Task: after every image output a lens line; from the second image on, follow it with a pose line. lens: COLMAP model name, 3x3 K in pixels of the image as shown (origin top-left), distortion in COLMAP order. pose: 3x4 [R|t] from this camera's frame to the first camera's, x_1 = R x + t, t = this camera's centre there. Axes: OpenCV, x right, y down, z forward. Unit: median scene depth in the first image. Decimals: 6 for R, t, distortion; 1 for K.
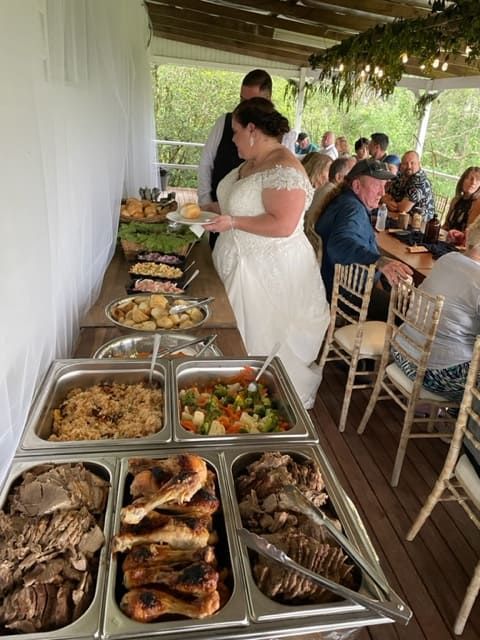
lens RADIAL K [[477.7, 0, 240.0], [0, 477.7, 320.0], [0, 0, 1]] dist [0.084876, -0.118664]
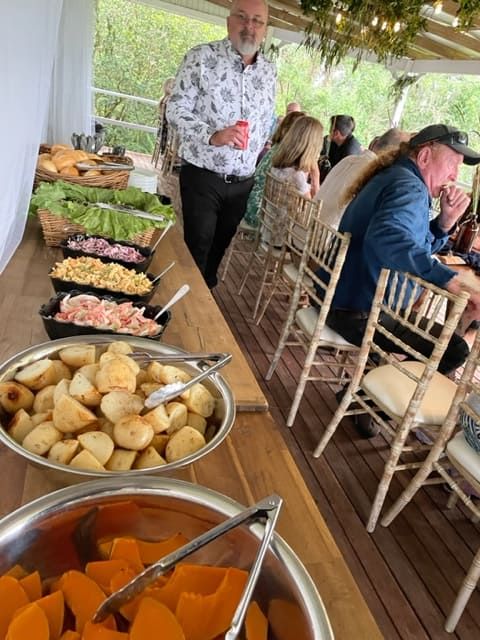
lens RADIAL K [[477.7, 0, 240.0], [0, 477.7, 320.0], [0, 0, 1]] dist [0.084876, -0.118664]
pose [[0.985351, 0.063955, 0.158094, -0.136514], [-0.070974, 0.996709, 0.039154, -0.111238], [-0.155070, -0.049801, 0.986647, 0.570415]]
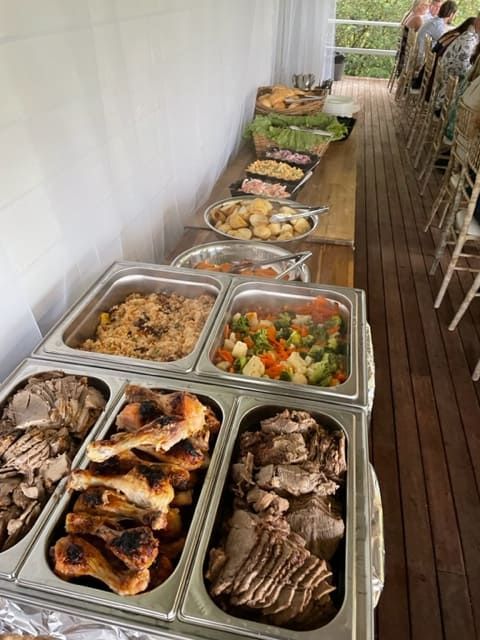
lens RADIAL K [[477.7, 0, 240.0], [0, 477.7, 320.0], [0, 0, 1]] dist [0.084876, -0.118664]
pose [[0.937658, 0.160159, -0.308458, 0.103338], [-0.097637, 0.973141, 0.208477, -0.016076], [0.333562, -0.165364, 0.928112, 0.126805]]
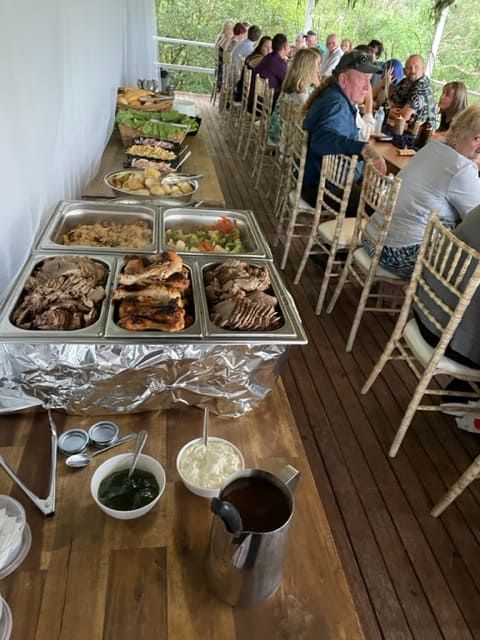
lens RADIAL K [[482.8, 0, 242.9], [0, 482.8, 321.4], [0, 0, 1]] dist [0.089434, -0.120935]
pose [[0.999239, 0.038463, 0.006475, 0.045243], [-0.039001, 0.987430, 0.153172, 0.120630], [-0.000502, -0.153308, 0.988178, -0.164393]]
